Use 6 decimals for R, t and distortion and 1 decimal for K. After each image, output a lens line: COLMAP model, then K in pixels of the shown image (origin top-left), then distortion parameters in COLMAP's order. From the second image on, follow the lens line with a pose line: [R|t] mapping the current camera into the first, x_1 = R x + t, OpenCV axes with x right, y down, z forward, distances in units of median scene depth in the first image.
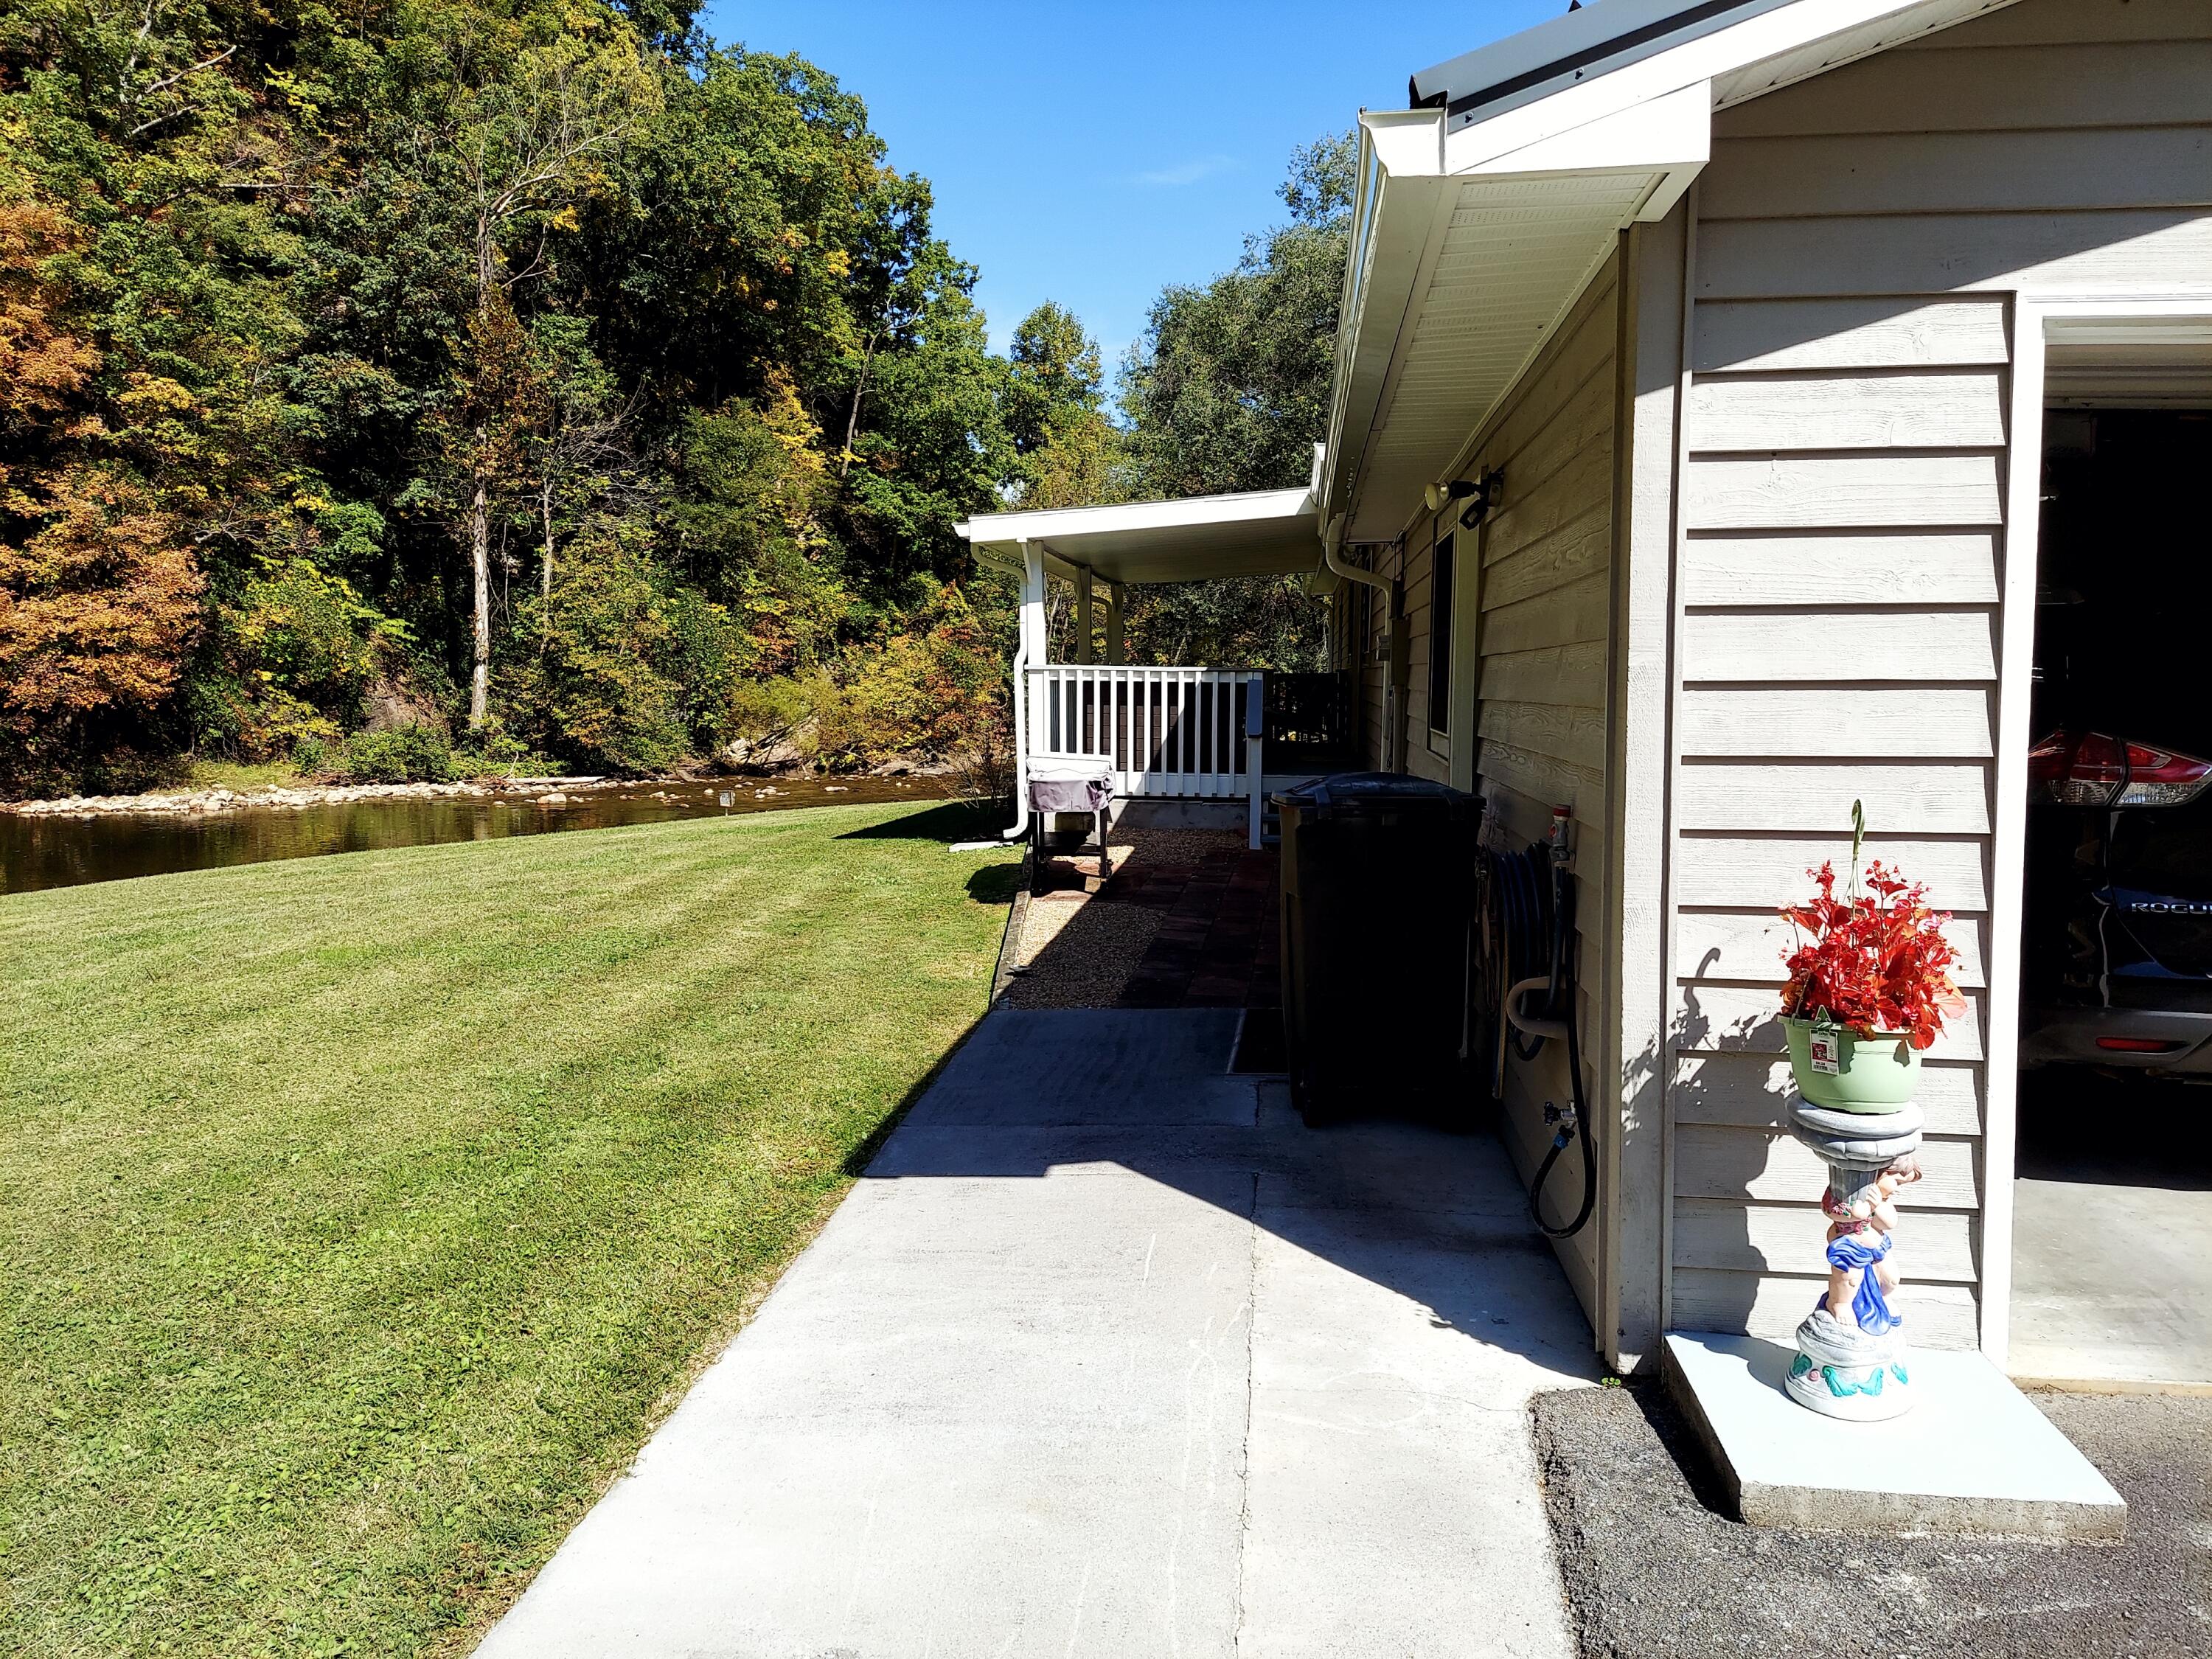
lens RADIAL K [[1498.4, 0, 1160.6], [0, 1498.4, 873.8], [0, 0, 1]] dist [0.048521, -0.057776]
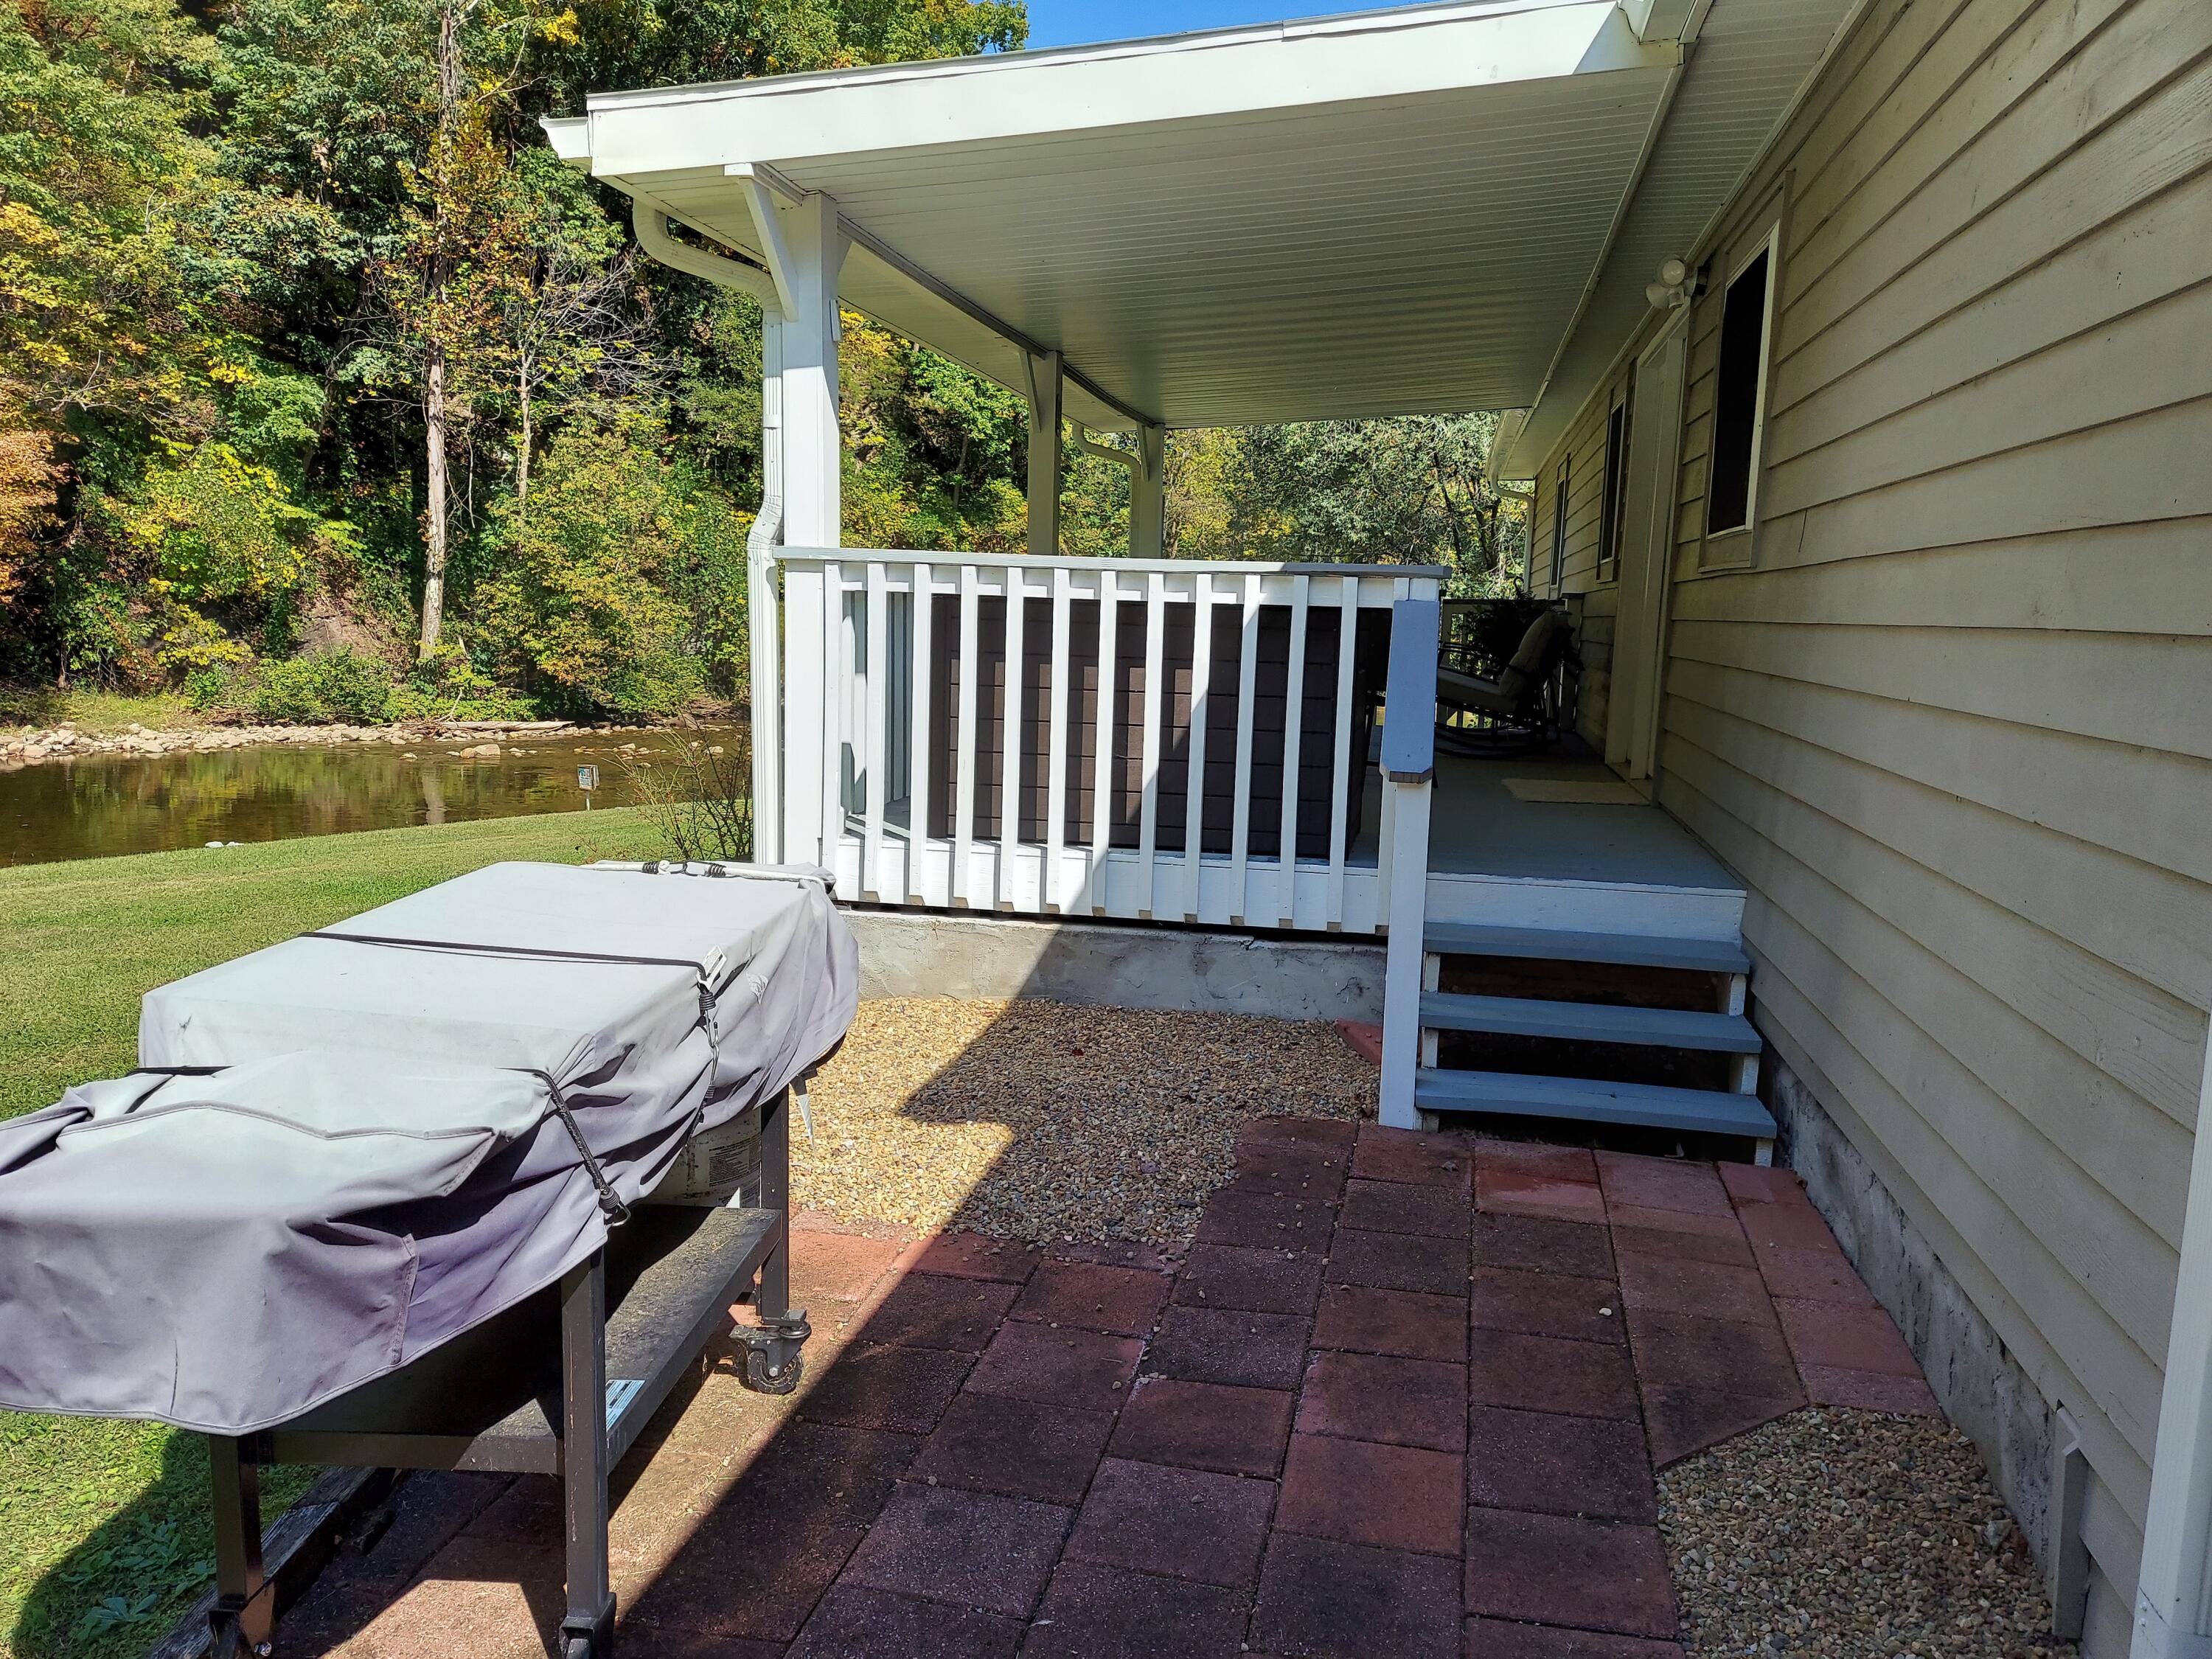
lens RADIAL K [[1637.2, 0, 1136.8], [0, 1637.2, 820.5], [0, 0, 1]] dist [0.078804, -0.092270]
pose [[0.995090, 0.031927, -0.093683, 0.009310], [-0.032354, 0.999472, -0.003040, -0.019035], [0.093537, 0.006056, 0.995597, 0.156204]]
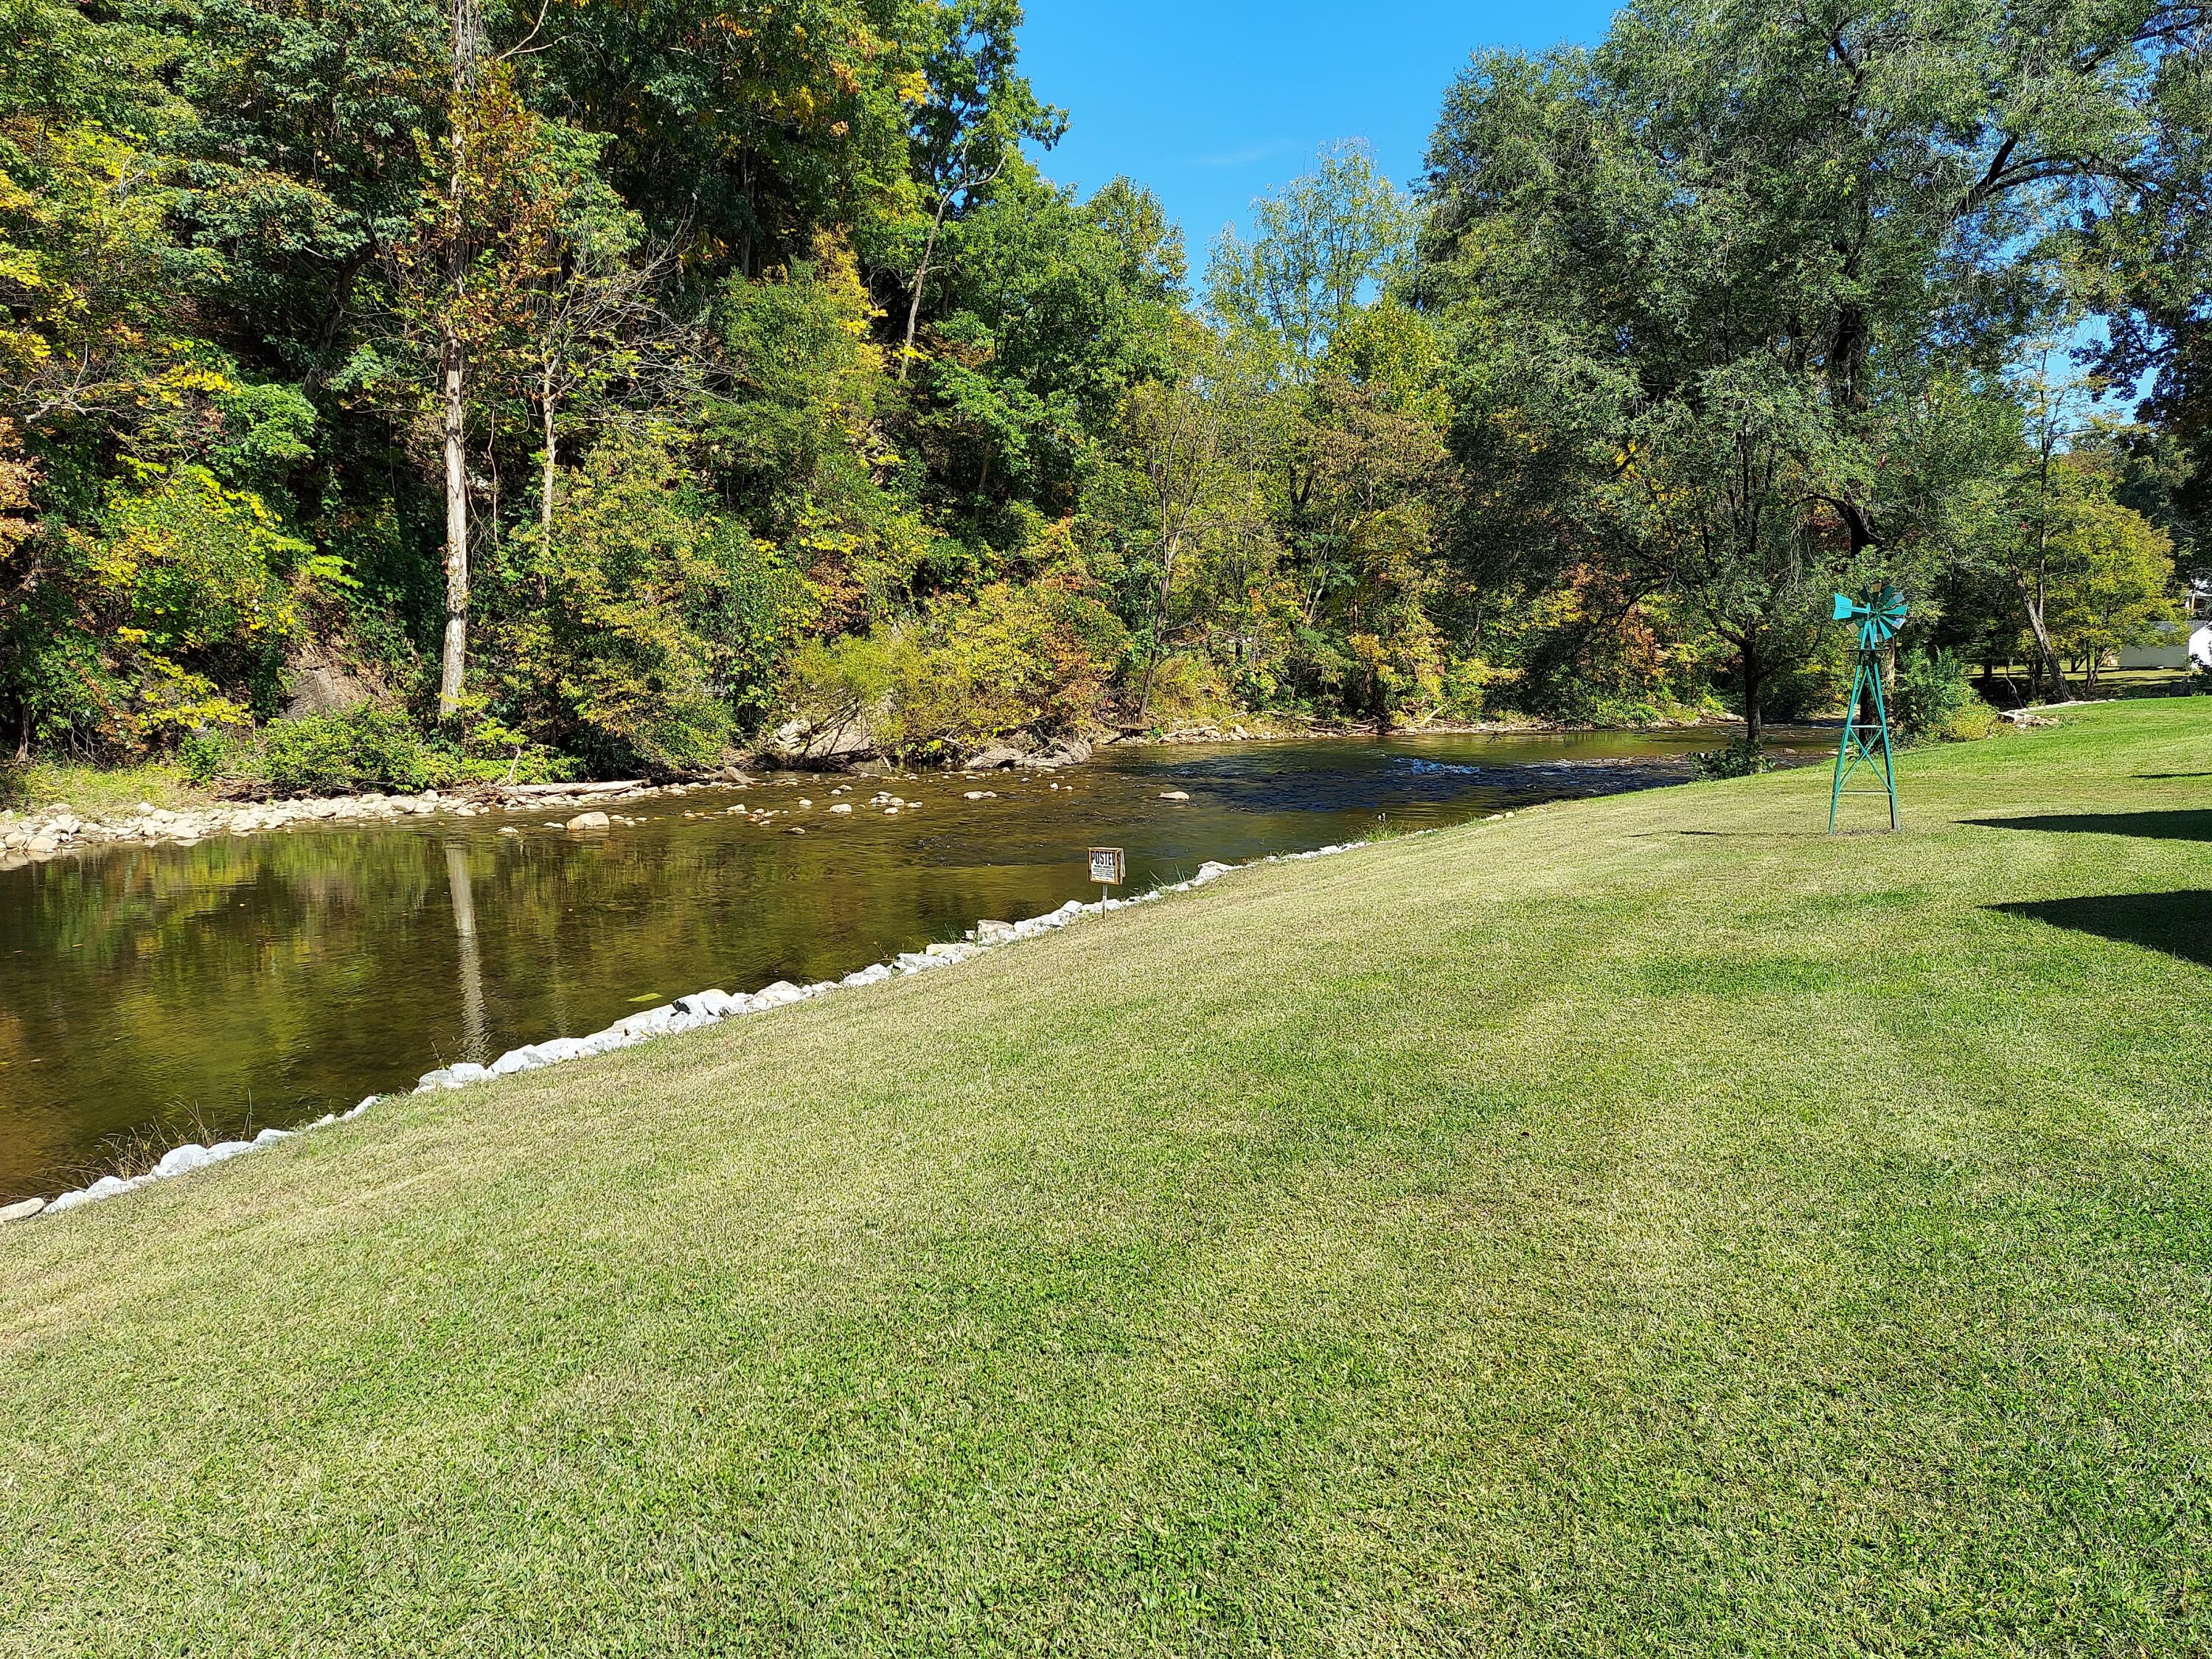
lens RADIAL K [[1623.9, 0, 1140.1], [0, 1623.9, 819.4], [0, 0, 1]] dist [0.096181, -0.101070]
pose [[0.999943, -0.009638, 0.004626, -0.142627], [0.009748, 0.999654, -0.024432, -0.025667], [-0.004389, 0.024476, 0.999691, 0.249420]]
